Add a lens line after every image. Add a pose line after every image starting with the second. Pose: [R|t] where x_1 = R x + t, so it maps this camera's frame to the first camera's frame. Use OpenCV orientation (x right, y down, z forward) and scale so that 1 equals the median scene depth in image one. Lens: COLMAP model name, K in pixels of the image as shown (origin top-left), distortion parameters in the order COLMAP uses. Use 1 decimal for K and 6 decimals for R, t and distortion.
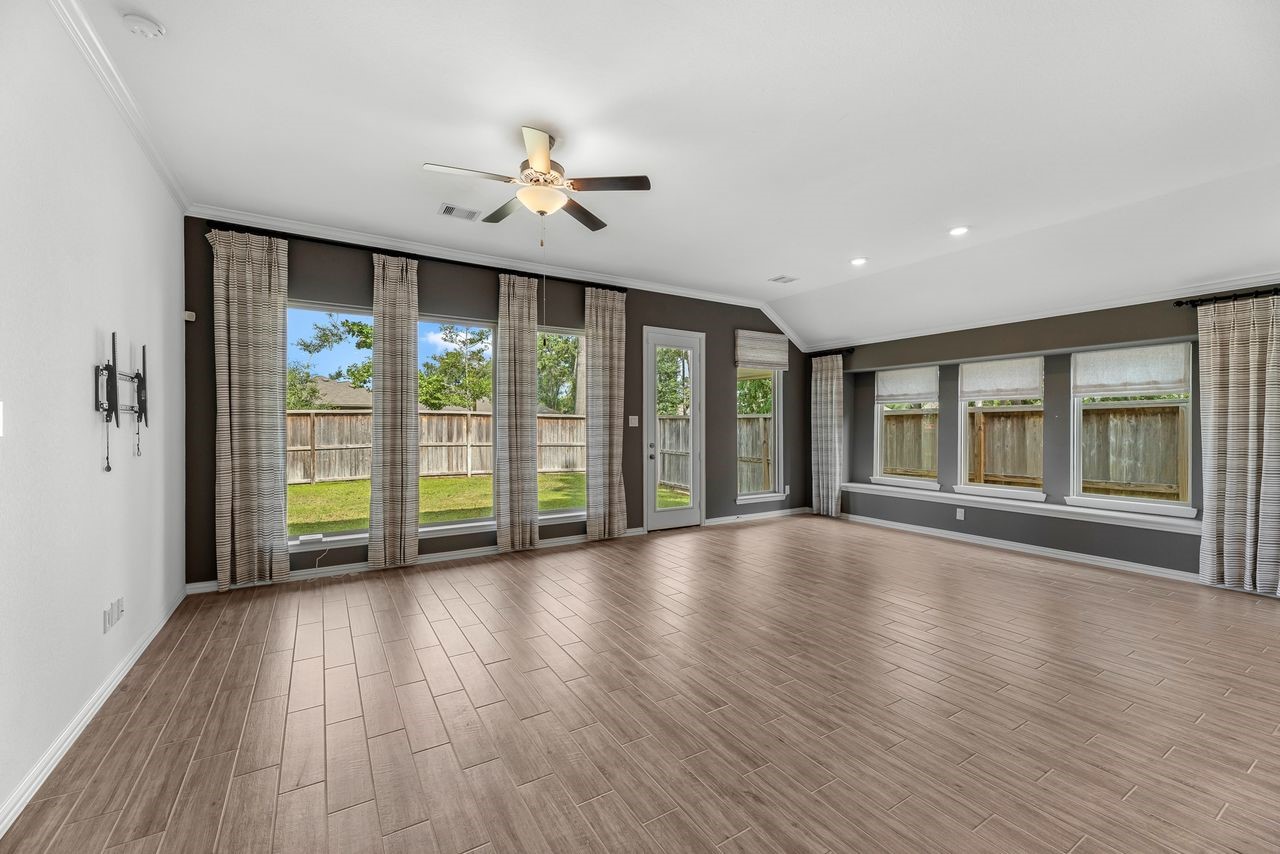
lens RADIAL K [[534.2, 0, 636.2], [0, 534.2, 428.0], [0, 0, 1]] dist [0.001939, -0.001538]
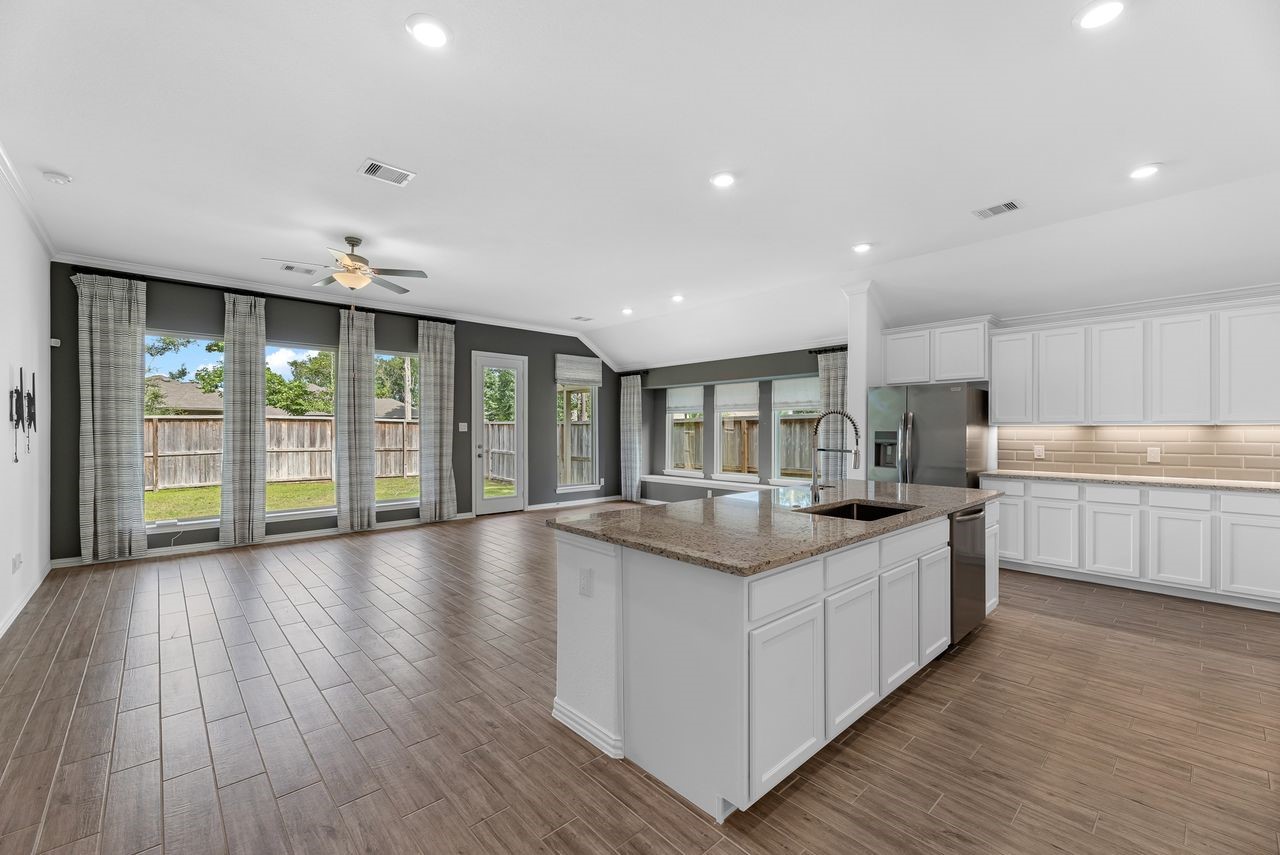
lens RADIAL K [[534.2, 0, 643.7], [0, 534.2, 429.9], [0, 0, 1]] dist [0.001939, -0.001538]
pose [[0.979162, -0.001619, 0.203074, 0.183583], [0.002826, 0.999980, -0.005656, 0.002567], [-0.203061, 0.006112, 0.979147, -0.361878]]
